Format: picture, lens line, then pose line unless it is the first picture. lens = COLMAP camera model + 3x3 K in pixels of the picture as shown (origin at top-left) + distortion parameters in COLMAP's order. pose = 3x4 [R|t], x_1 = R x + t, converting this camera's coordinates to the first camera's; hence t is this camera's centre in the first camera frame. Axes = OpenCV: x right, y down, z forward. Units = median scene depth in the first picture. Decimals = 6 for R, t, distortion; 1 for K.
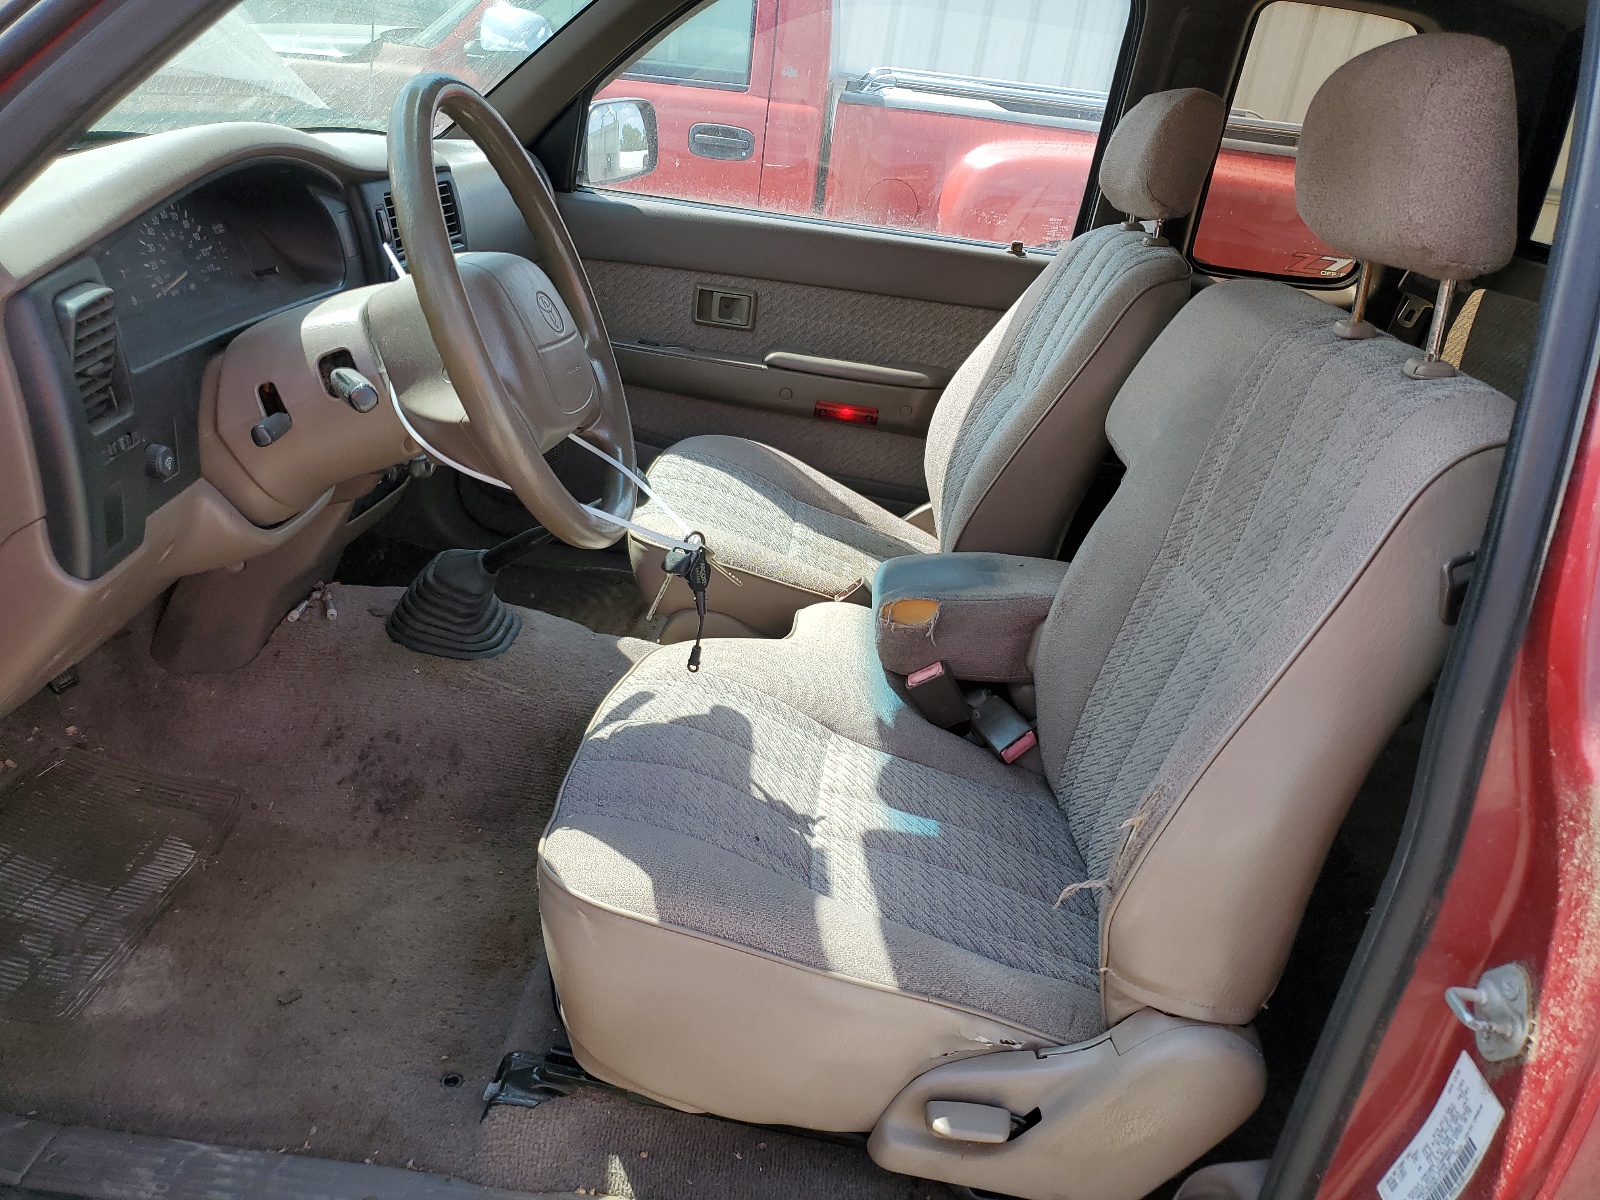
lens RADIAL K [[1251.3, 0, 800.0], [0, 1251.3, 600.0], [0, 0, 1]] dist [0.005746, -0.002405]
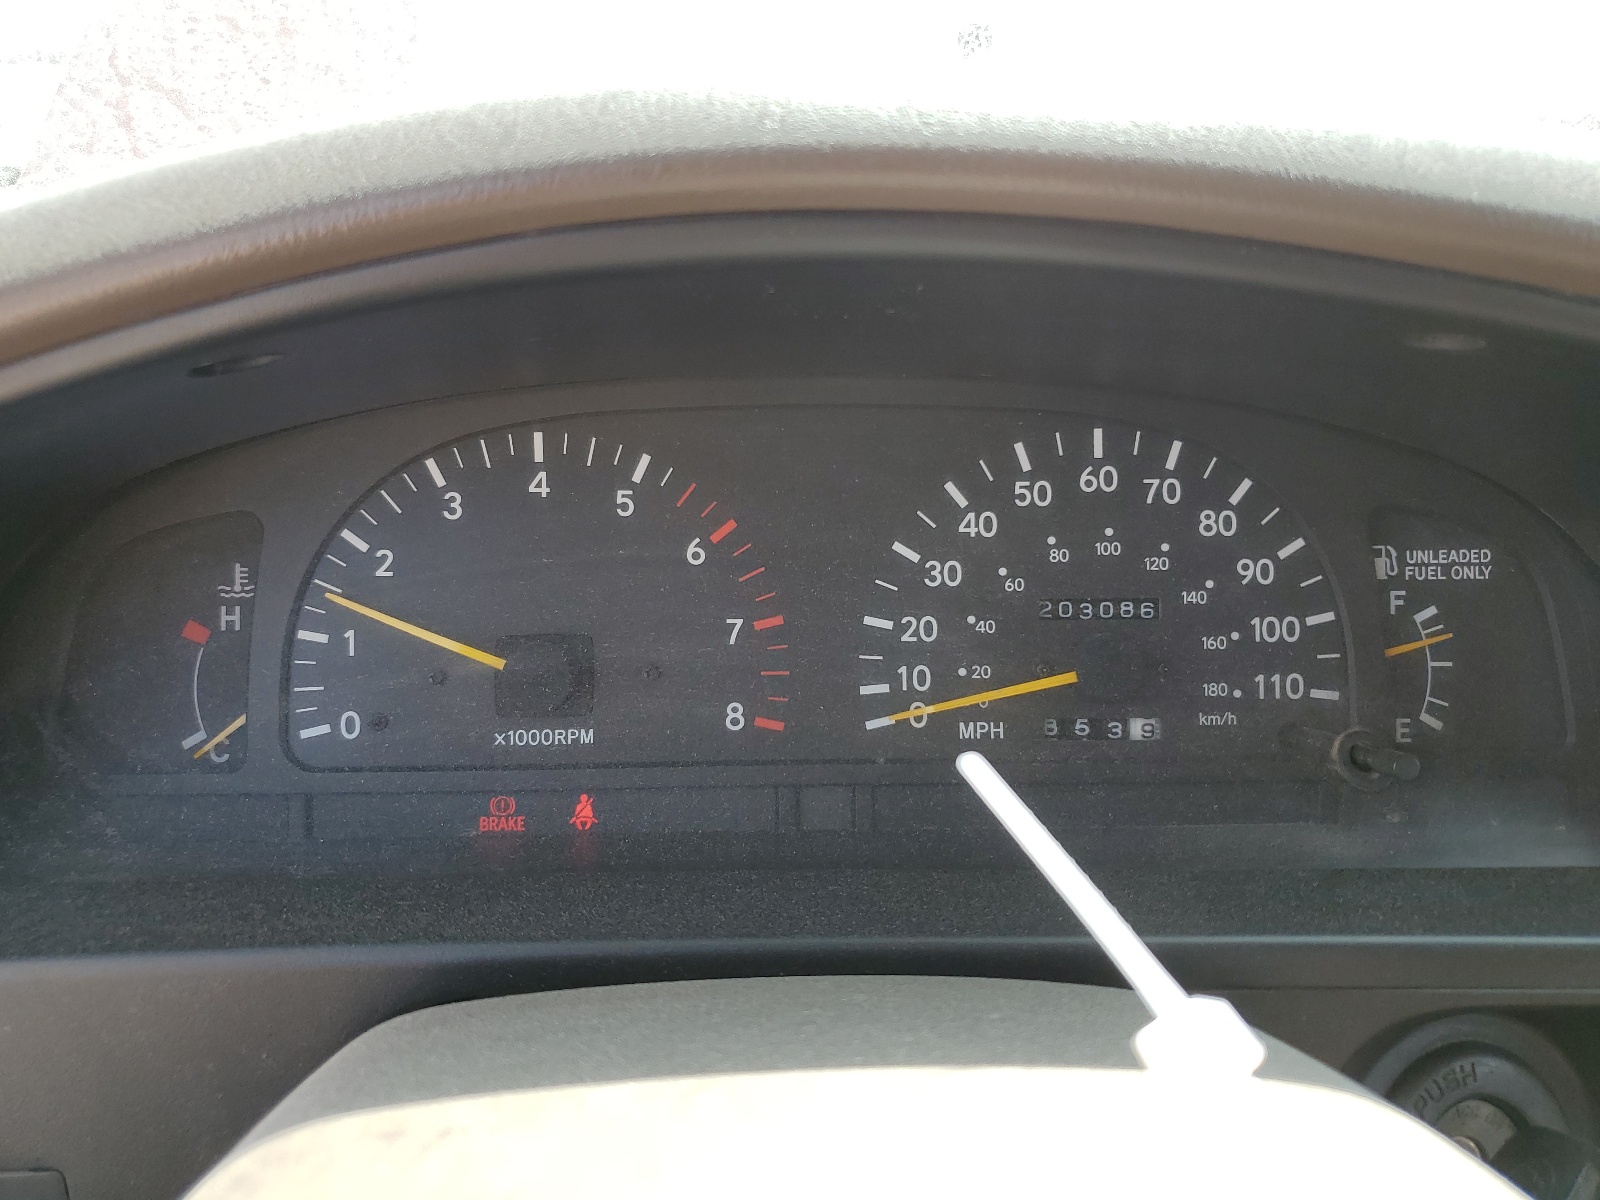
lens RADIAL K [[1251.3, 0, 800.0], [0, 1251.3, 600.0], [0, 0, 1]] dist [0.005746, -0.002405]
pose [[0.086622, 0.189769, -0.978000, -0.226969], [-0.388656, 0.910341, 0.142217, -0.297051], [0.917302, 0.367786, 0.152611, 0.909860]]
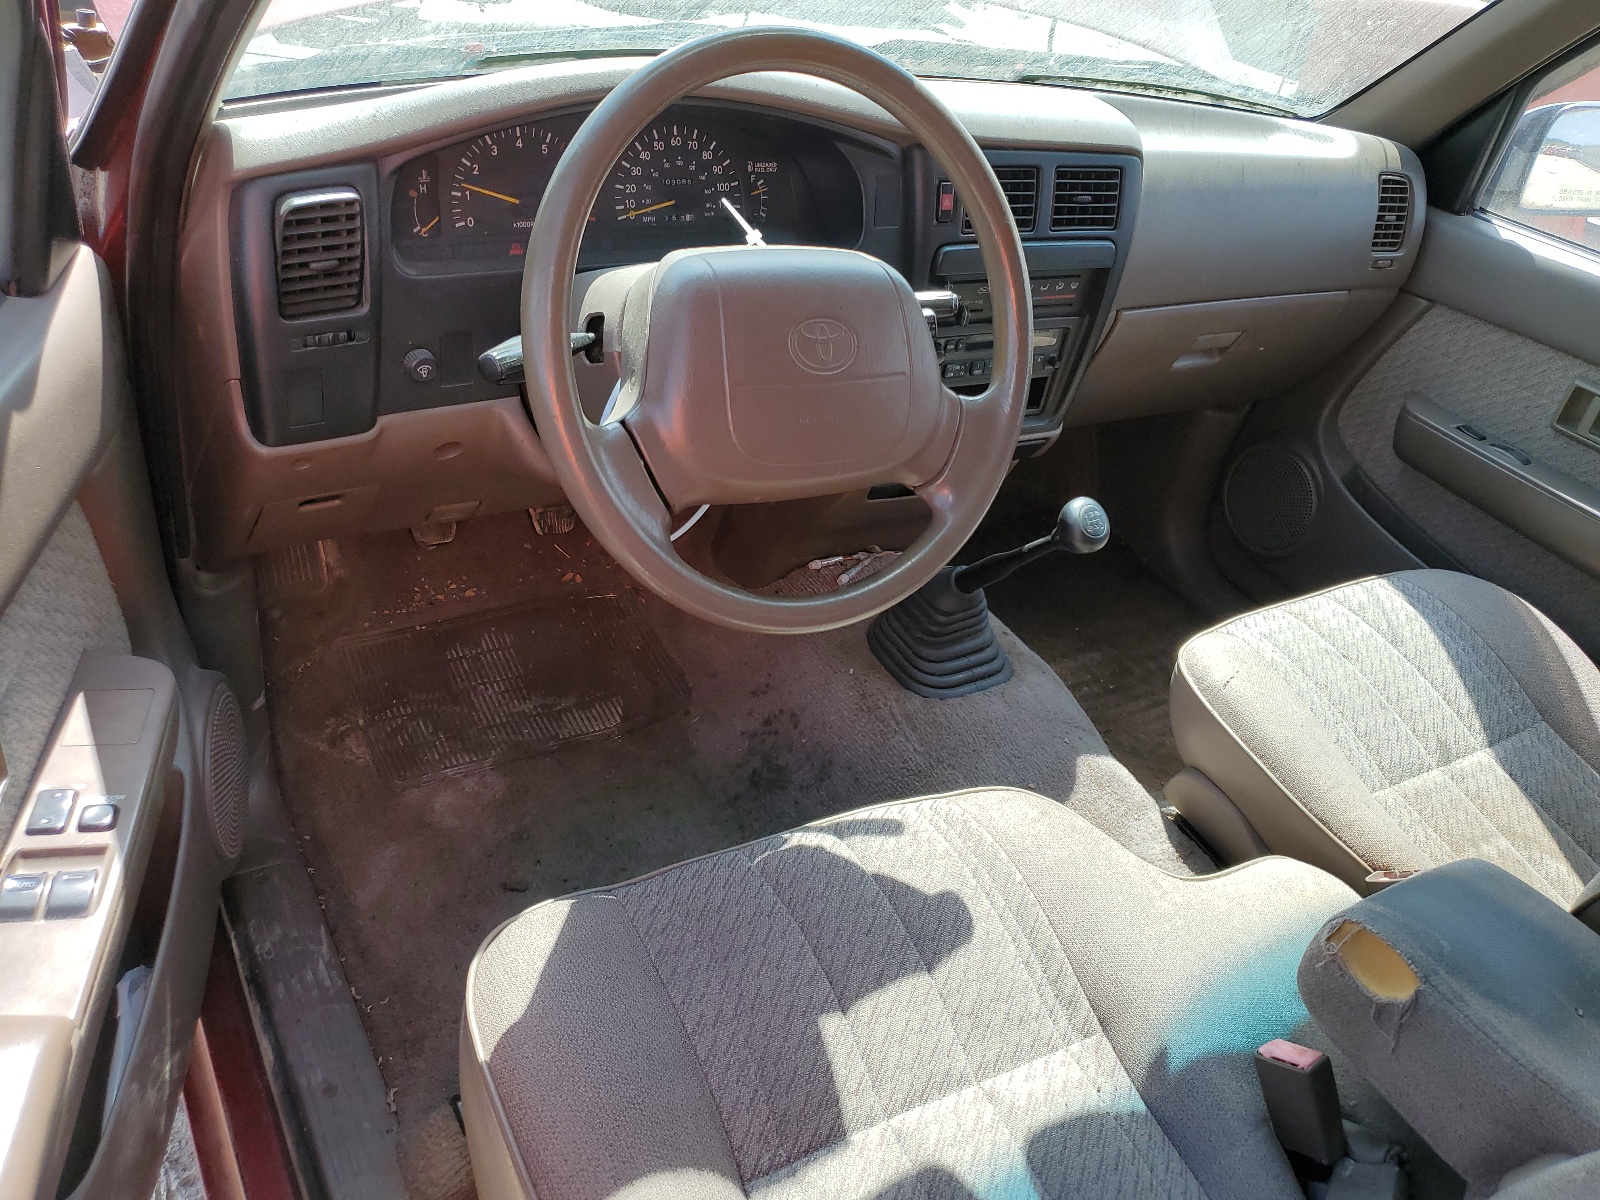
lens RADIAL K [[1251.3, 0, 800.0], [0, 1251.3, 600.0], [0, 0, 1]] dist [0.005746, -0.002405]
pose [[0.582809, 0.426916, -0.691431, 0.388491], [-0.394986, 0.892427, 0.218084, -0.239165], [0.710155, 0.146004, 0.688740, 0.446580]]
